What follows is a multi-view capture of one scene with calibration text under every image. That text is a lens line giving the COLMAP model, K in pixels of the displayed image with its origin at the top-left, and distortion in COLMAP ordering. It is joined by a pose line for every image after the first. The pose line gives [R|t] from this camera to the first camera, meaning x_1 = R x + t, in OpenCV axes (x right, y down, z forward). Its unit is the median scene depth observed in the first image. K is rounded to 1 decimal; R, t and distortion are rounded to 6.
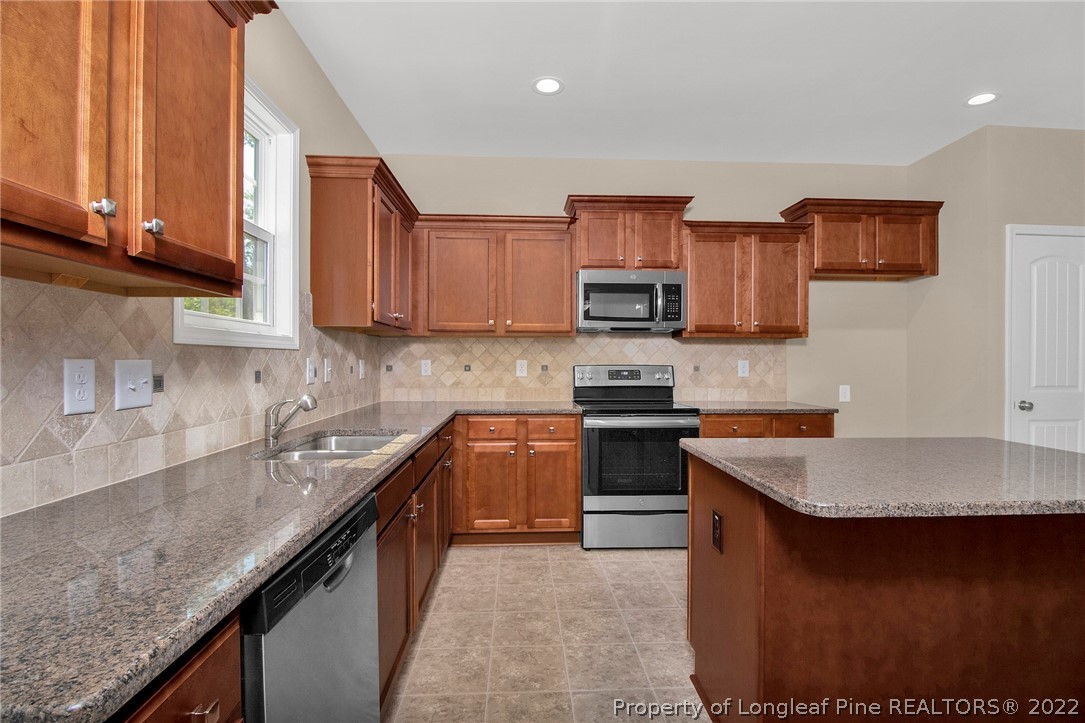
lens RADIAL K [[522.1, 0, 542.5], [0, 522.1, 361.5], [0, 0, 1]] dist [-0.013650, -0.000723]
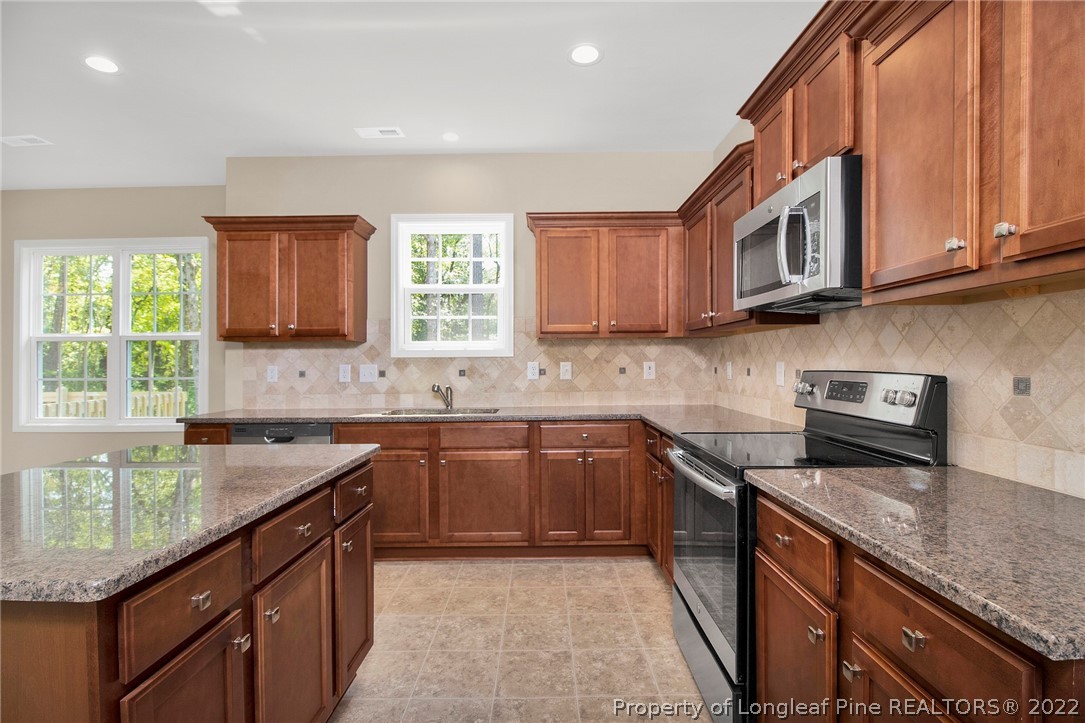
lens RADIAL K [[506.2, 0, 543.5], [0, 506.2, 355.8], [0, 0, 1]] dist [-0.000511, -0.020374]
pose [[-0.045984, -0.013916, -0.998845, 0.683778], [0.003994, 0.999892, -0.014115, -0.002884], [0.998934, -0.004639, -0.045923, 0.764996]]
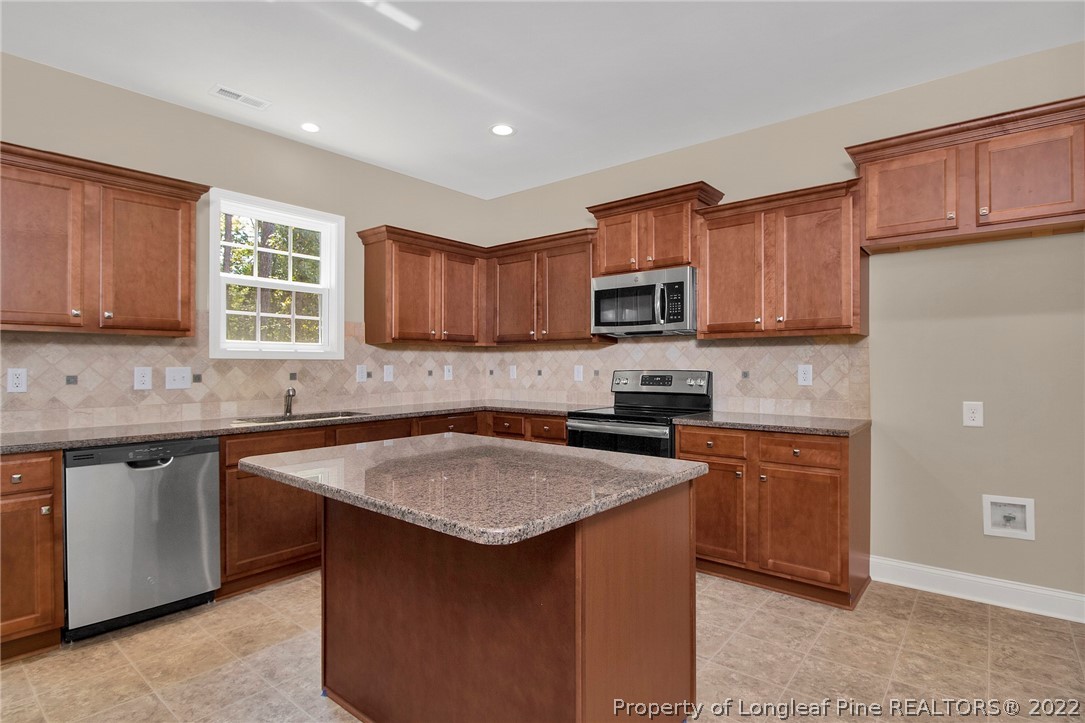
lens RADIAL K [[549.4, 0, 542.5], [0, 549.4, 361.5], [0, 0, 1]] dist [-0.007094, -0.001061]
pose [[0.738274, -0.009653, -0.674431, 0.710054], [0.002637, 0.999931, -0.011425, 0.001591], [0.674495, 0.006657, 0.738249, 0.124309]]
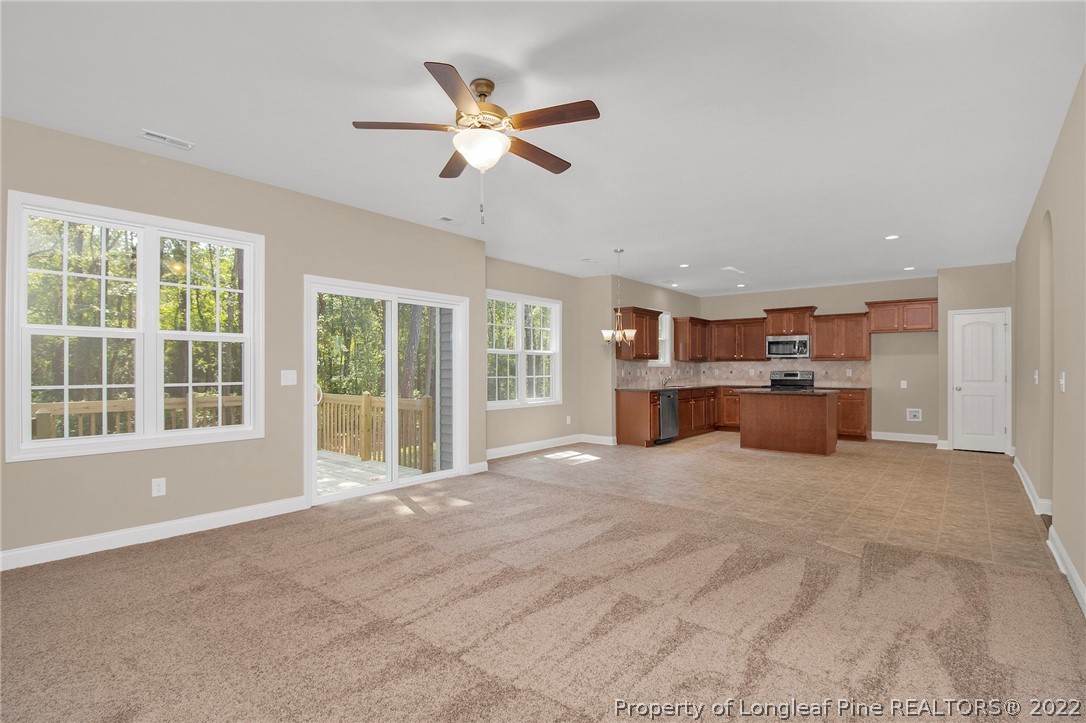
lens RADIAL K [[511.1, 0, 543.0], [0, 511.1, 361.5], [0, 0, 1]] dist [-0.009830, -0.000197]
pose [[0.735377, -0.011648, -0.677559, 1.004039], [-0.000544, 0.999842, -0.017779, 0.005276], [0.677658, 0.013443, 0.735254, -1.745950]]
